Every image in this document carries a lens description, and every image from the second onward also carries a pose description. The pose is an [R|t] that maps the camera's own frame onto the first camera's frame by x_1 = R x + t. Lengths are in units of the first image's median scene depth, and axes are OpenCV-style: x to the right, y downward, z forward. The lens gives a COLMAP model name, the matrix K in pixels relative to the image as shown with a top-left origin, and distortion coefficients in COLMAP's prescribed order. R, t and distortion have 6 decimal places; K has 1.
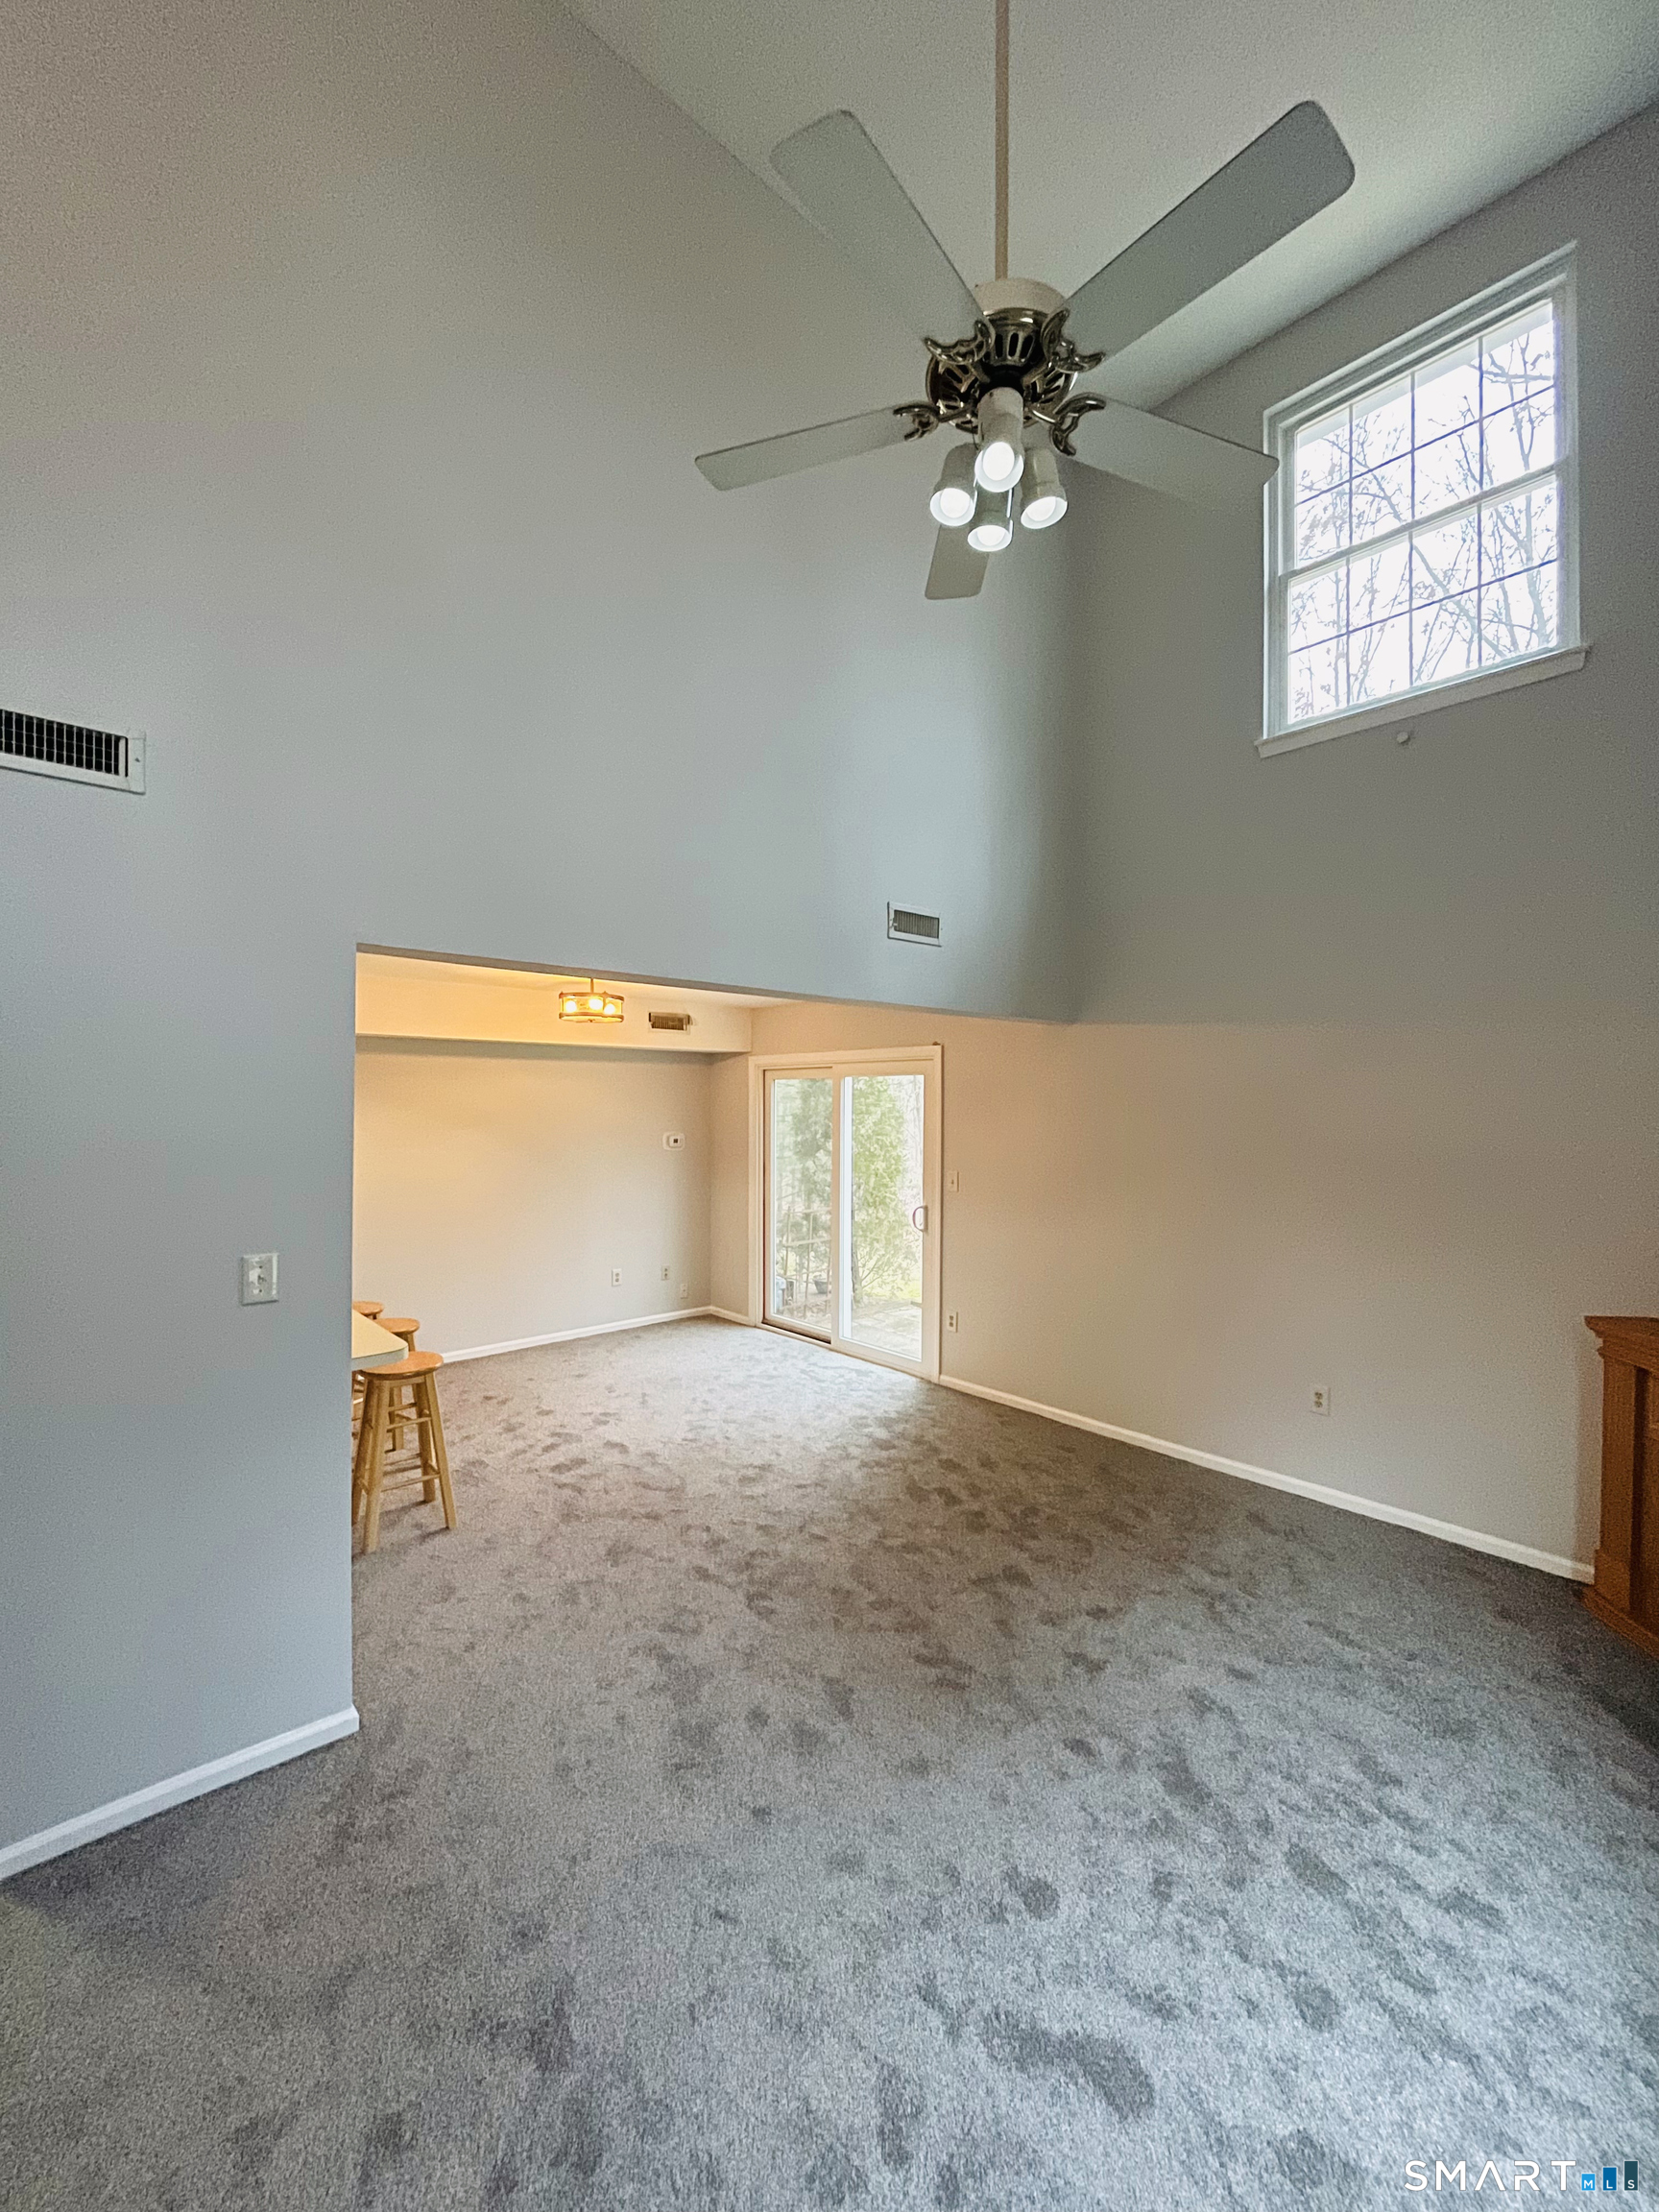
lens RADIAL K [[890.9, 0, 826.3], [0, 890.9, 1100.8], [0, 0, 1]] dist [-0.002385, -0.000366]
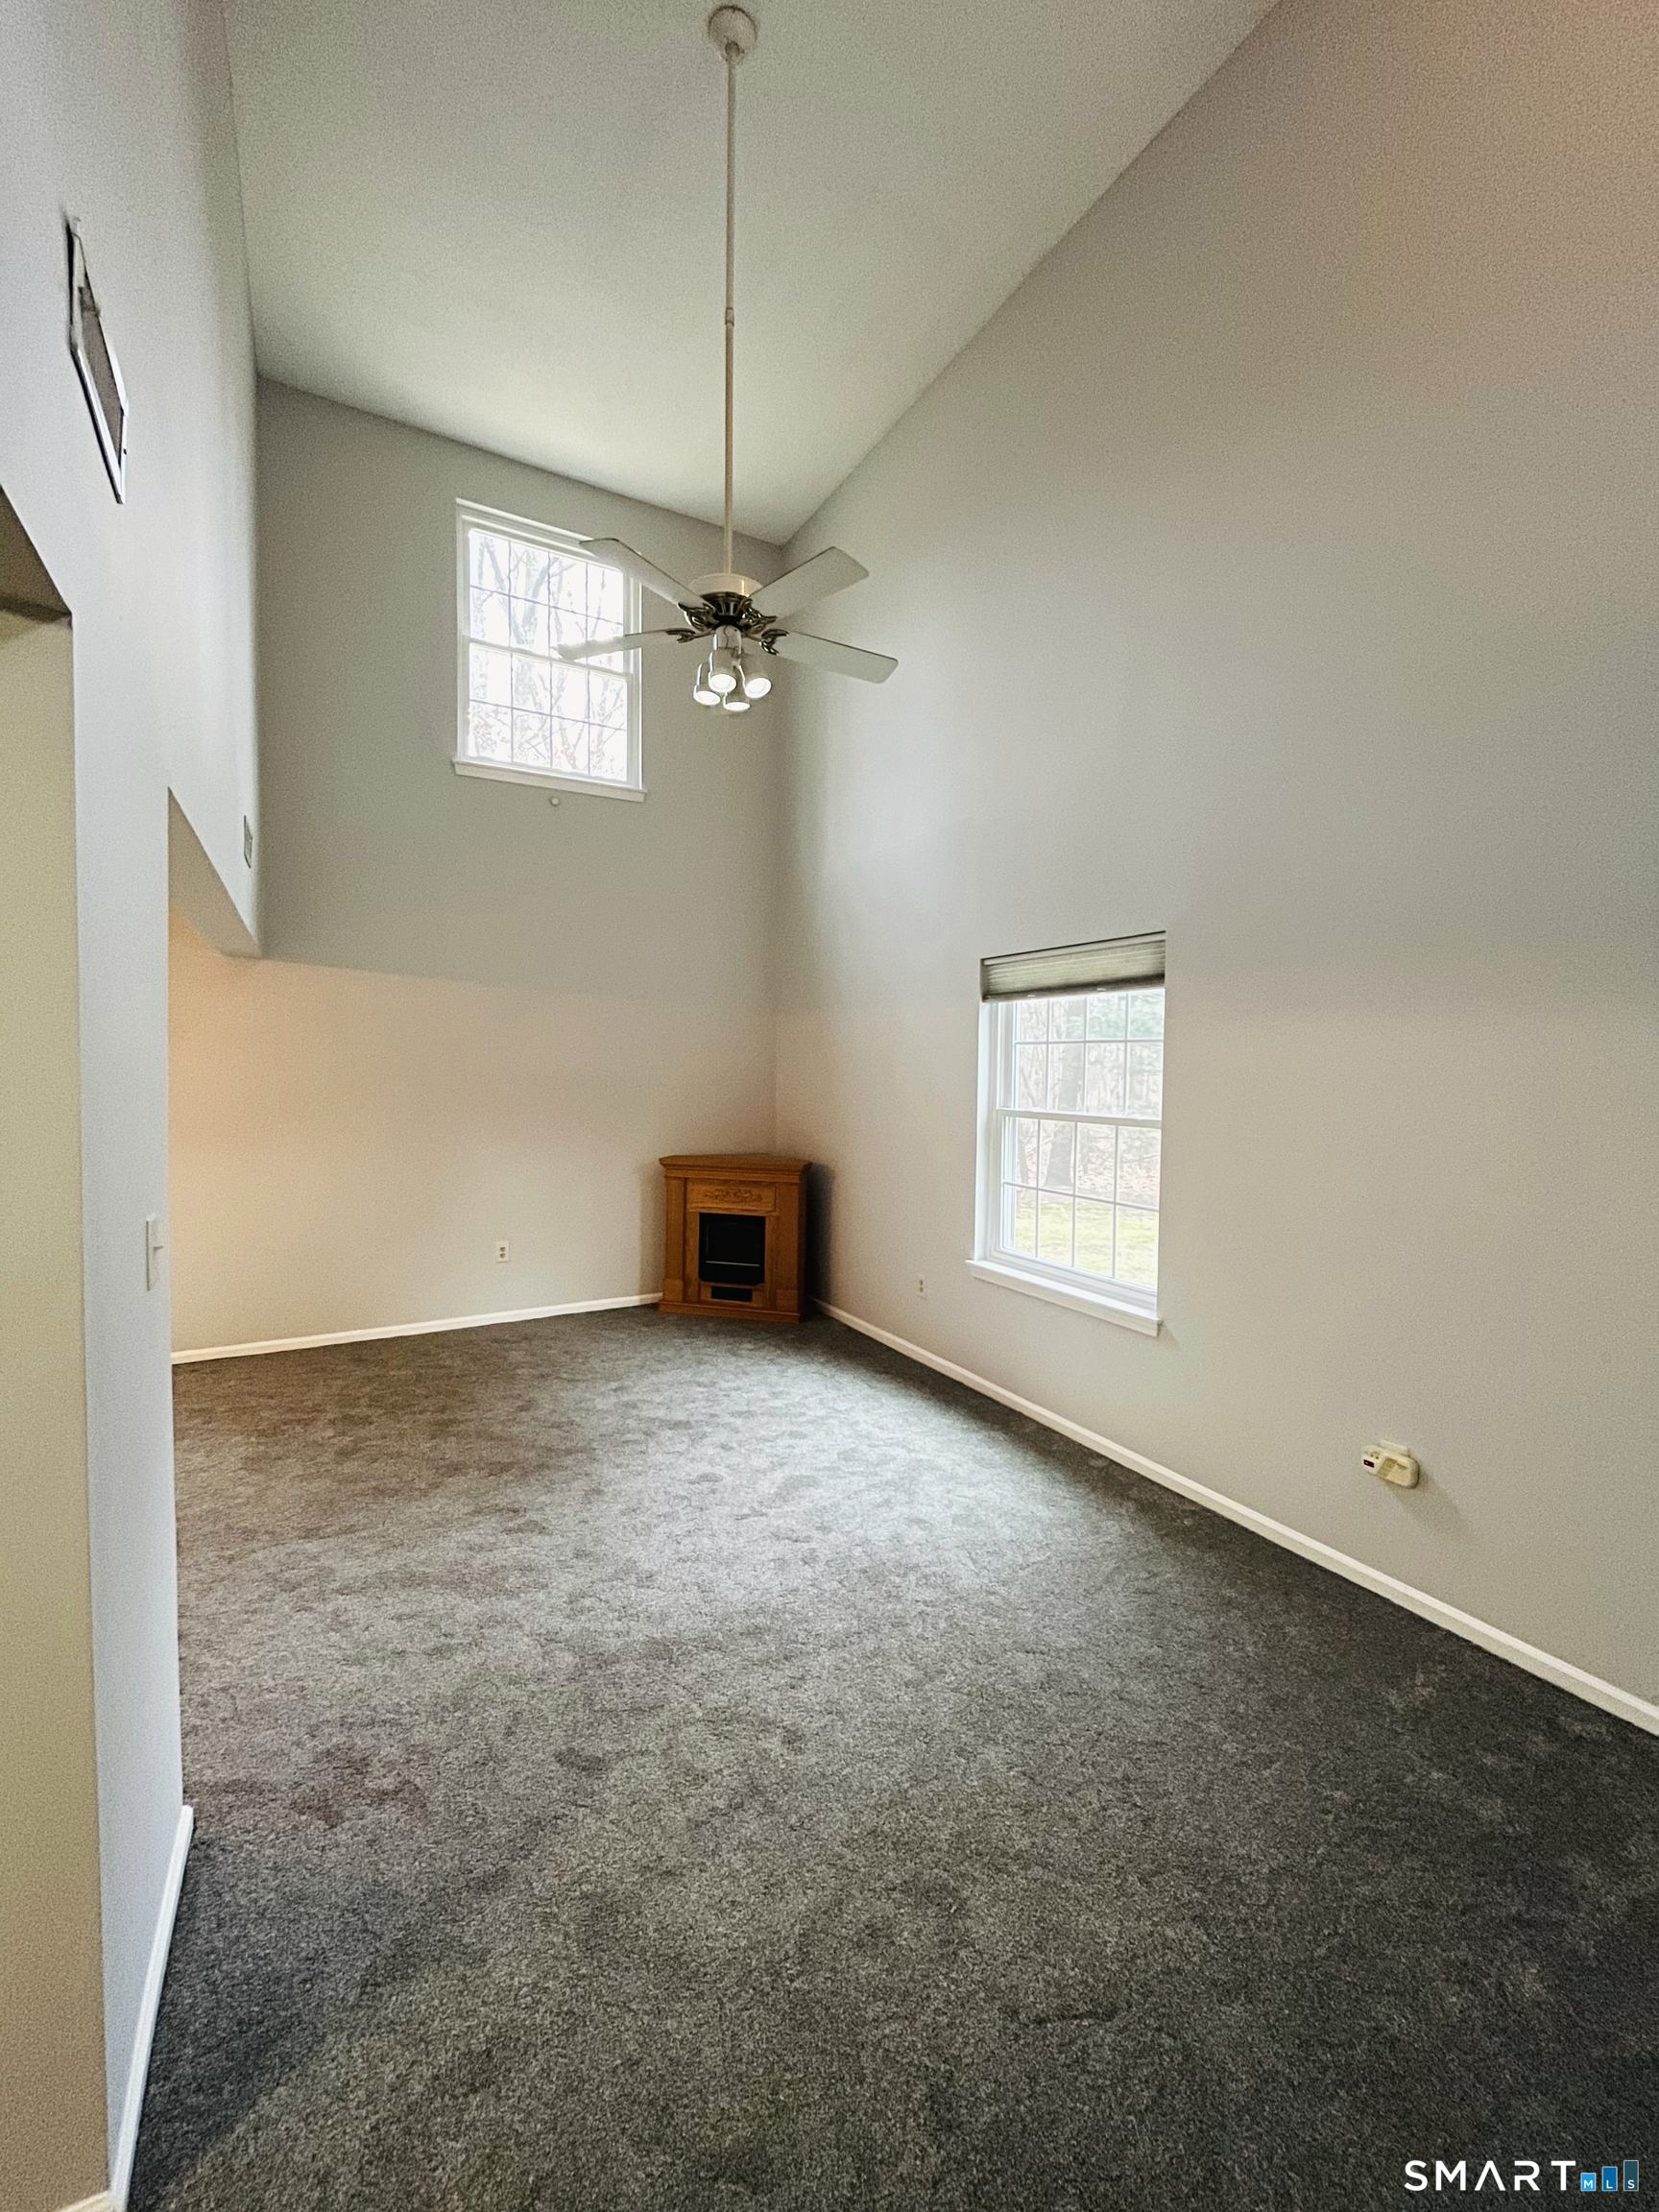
lens RADIAL K [[890.9, 0, 826.2], [0, 890.9, 1105.9], [0, 0, 1]] dist [-0.002385, -0.000366]
pose [[0.217384, -0.046728, 0.974967, -1.135026], [-0.011853, 0.998653, 0.050506, 0.038824], [-0.976014, -0.022535, 0.216537, 0.312633]]
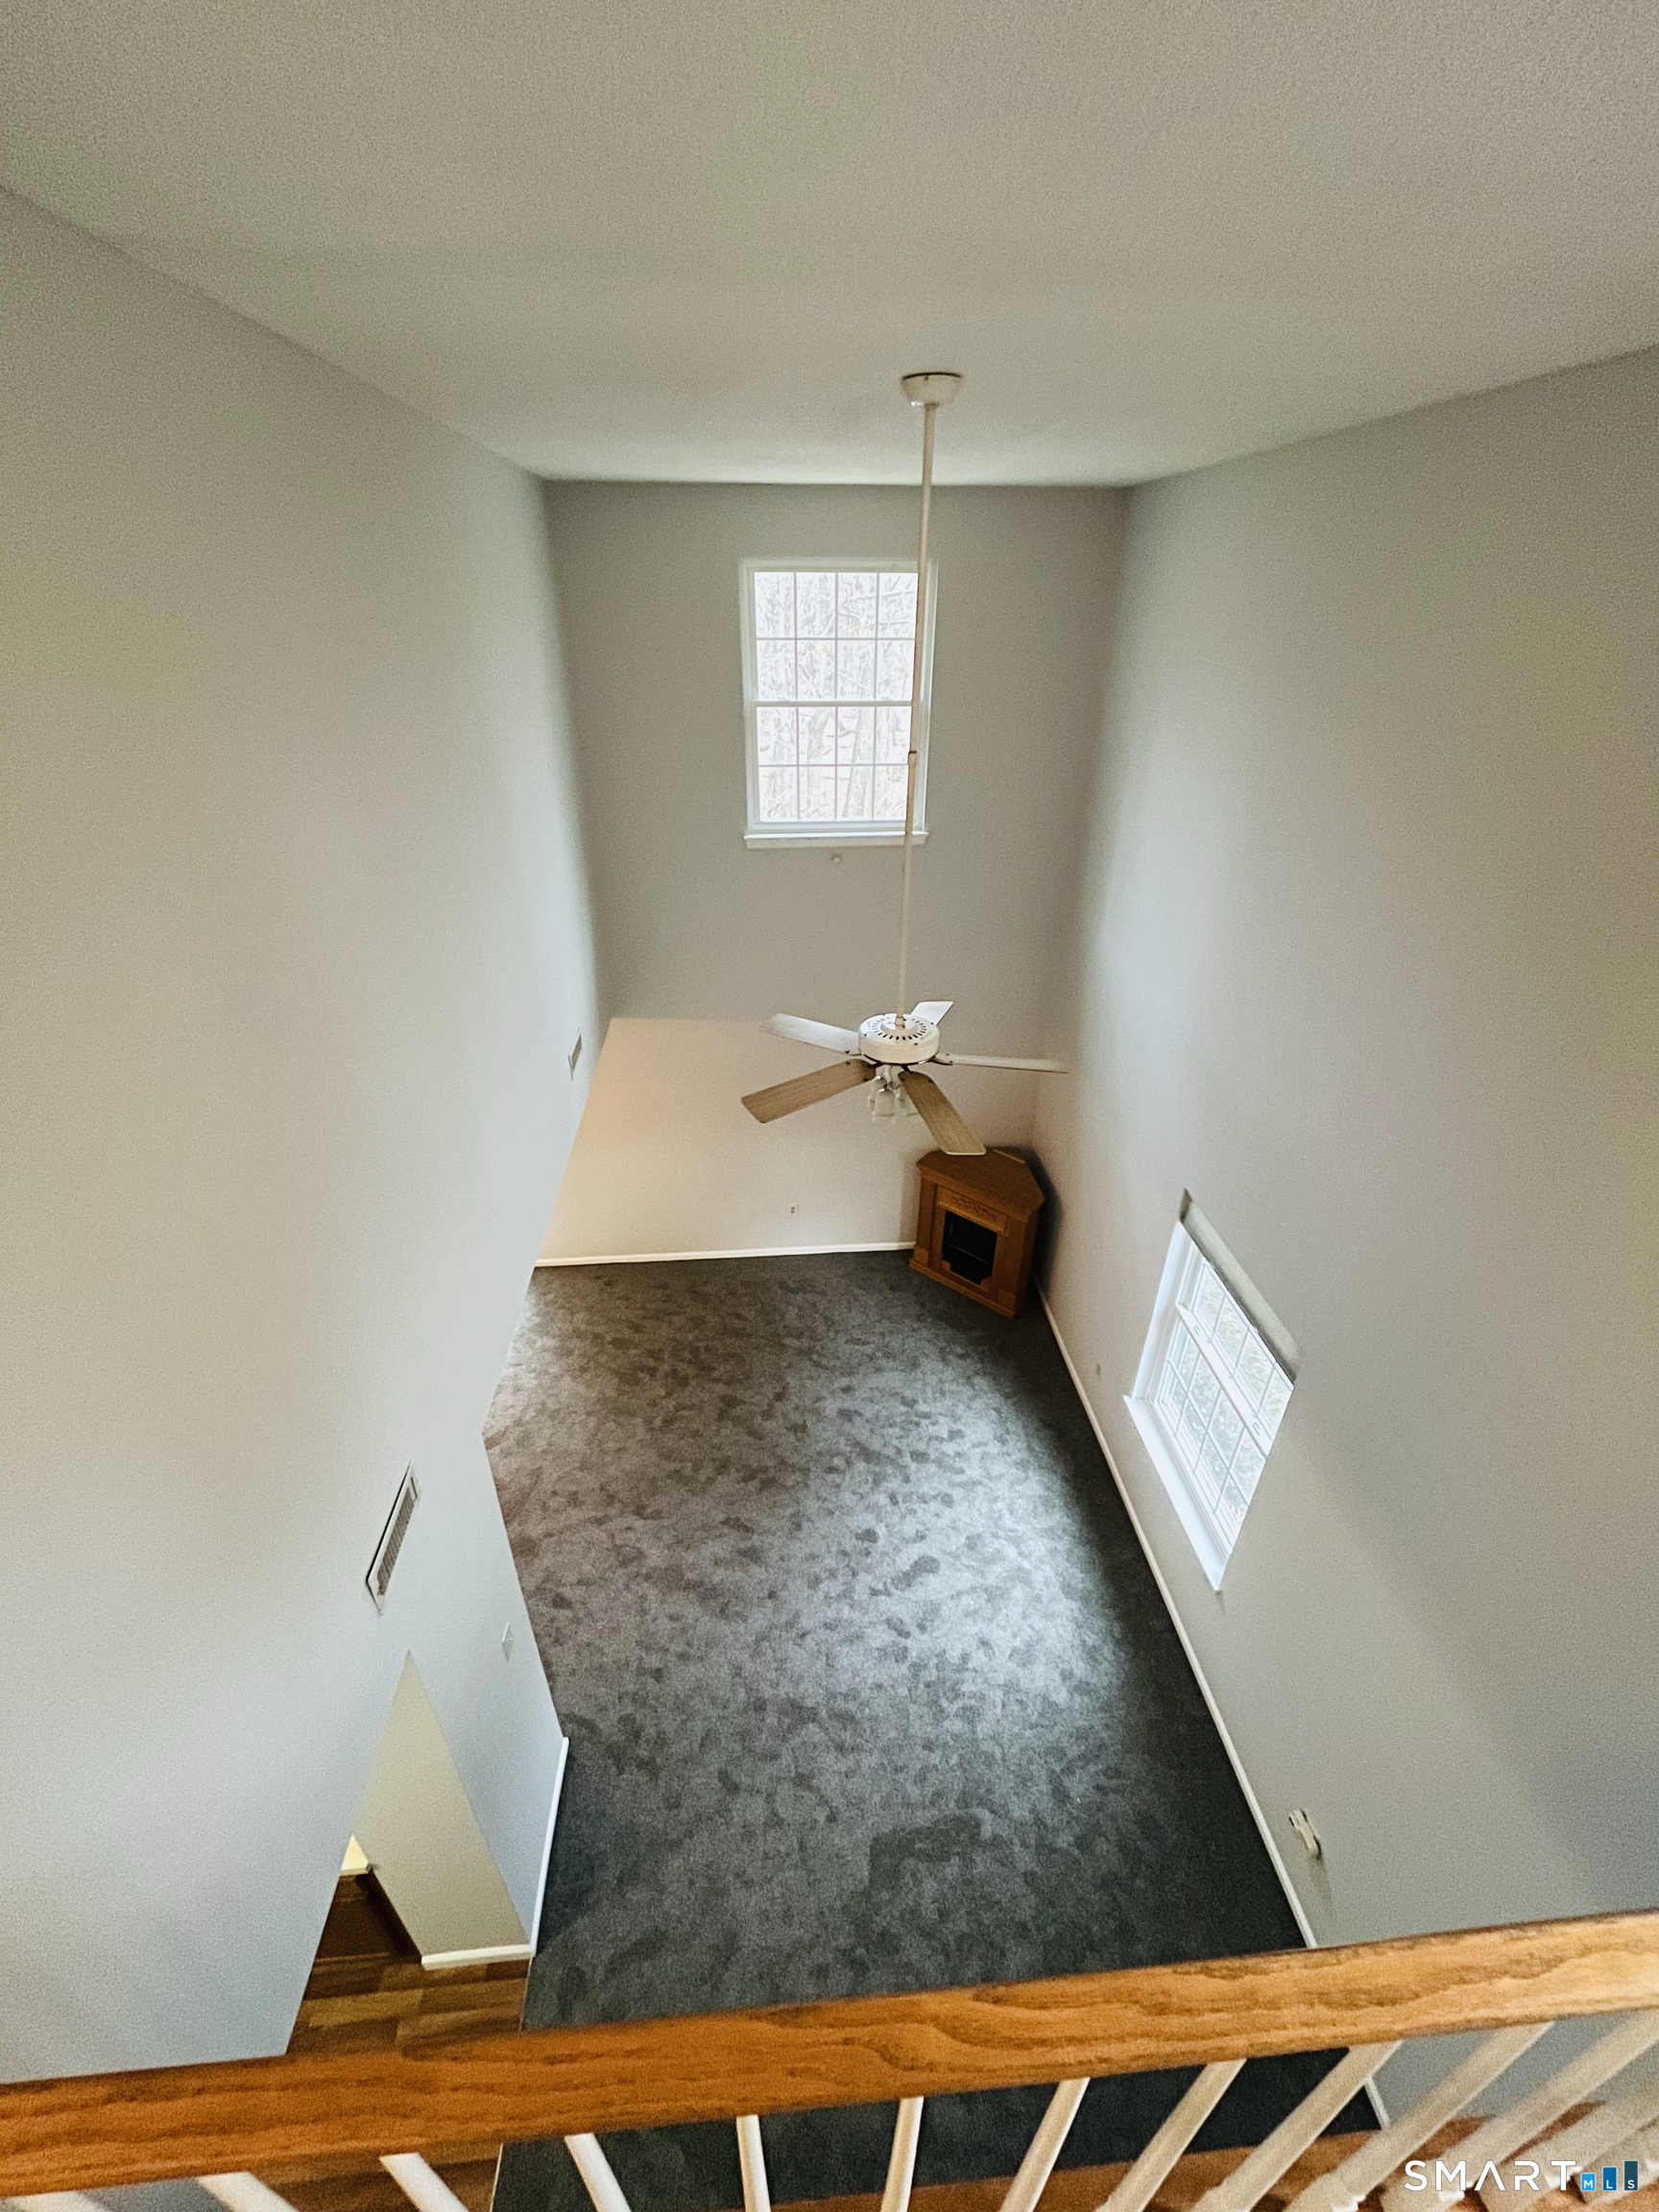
lens RADIAL K [[890.9, 0, 826.6], [0, 890.9, 1102.5], [0, 0, 1]] dist [-0.002385, -0.000366]
pose [[0.611658, -0.396613, 0.684524, -0.916542], [-0.001678, 0.864604, 0.502451, -1.247173], [-0.791121, -0.308477, 0.528176, 0.073048]]
